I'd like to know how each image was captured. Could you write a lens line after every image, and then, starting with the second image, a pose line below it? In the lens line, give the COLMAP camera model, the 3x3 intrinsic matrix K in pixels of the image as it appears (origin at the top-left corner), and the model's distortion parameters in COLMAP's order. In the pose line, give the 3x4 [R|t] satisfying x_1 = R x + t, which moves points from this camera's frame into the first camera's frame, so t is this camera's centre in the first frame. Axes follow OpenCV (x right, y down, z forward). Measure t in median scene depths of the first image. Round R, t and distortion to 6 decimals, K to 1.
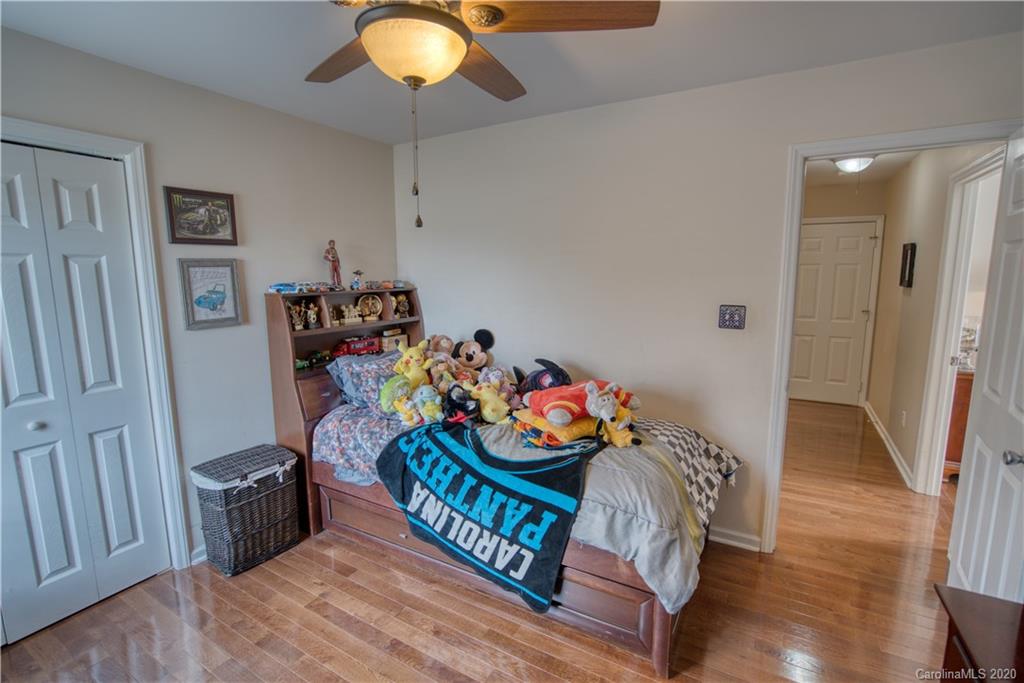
lens RADIAL K [[471.6, 0, 509.4], [0, 471.6, 342.2], [0, 0, 1]] dist [-0.052005, 0.017203]
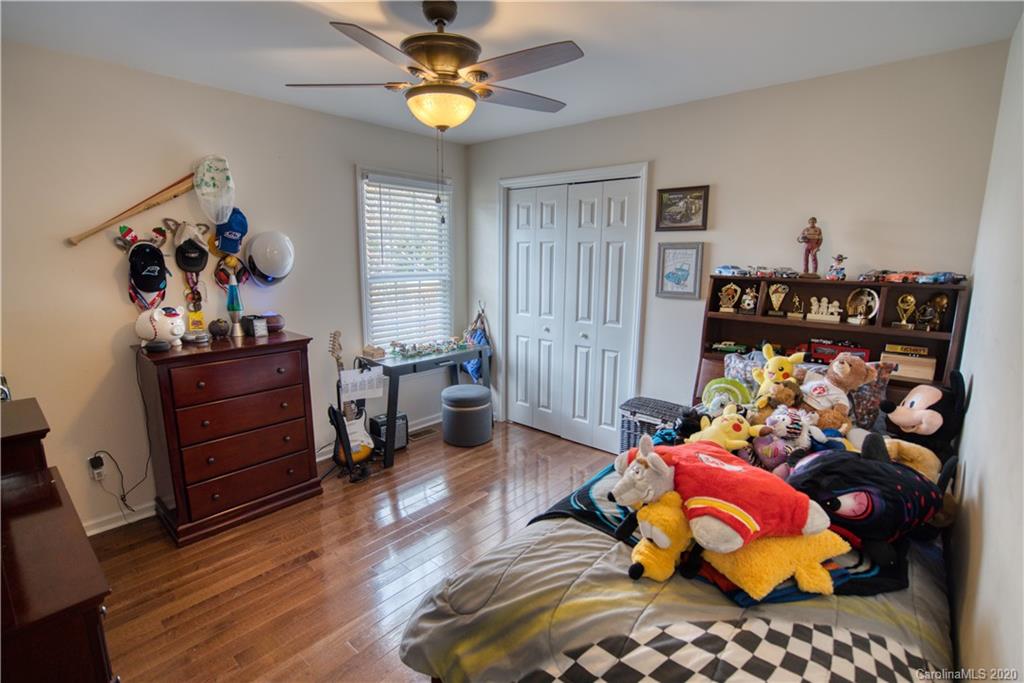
lens RADIAL K [[501.4, 0, 512.4], [0, 501.4, 340.2], [0, 0, 1]] dist [-0.006164, -0.000257]
pose [[-0.194956, 0.182224, -0.963736, 0.769409], [-0.145193, 0.966402, 0.212100, -0.146400], [0.970006, 0.181278, -0.161948, 0.825114]]
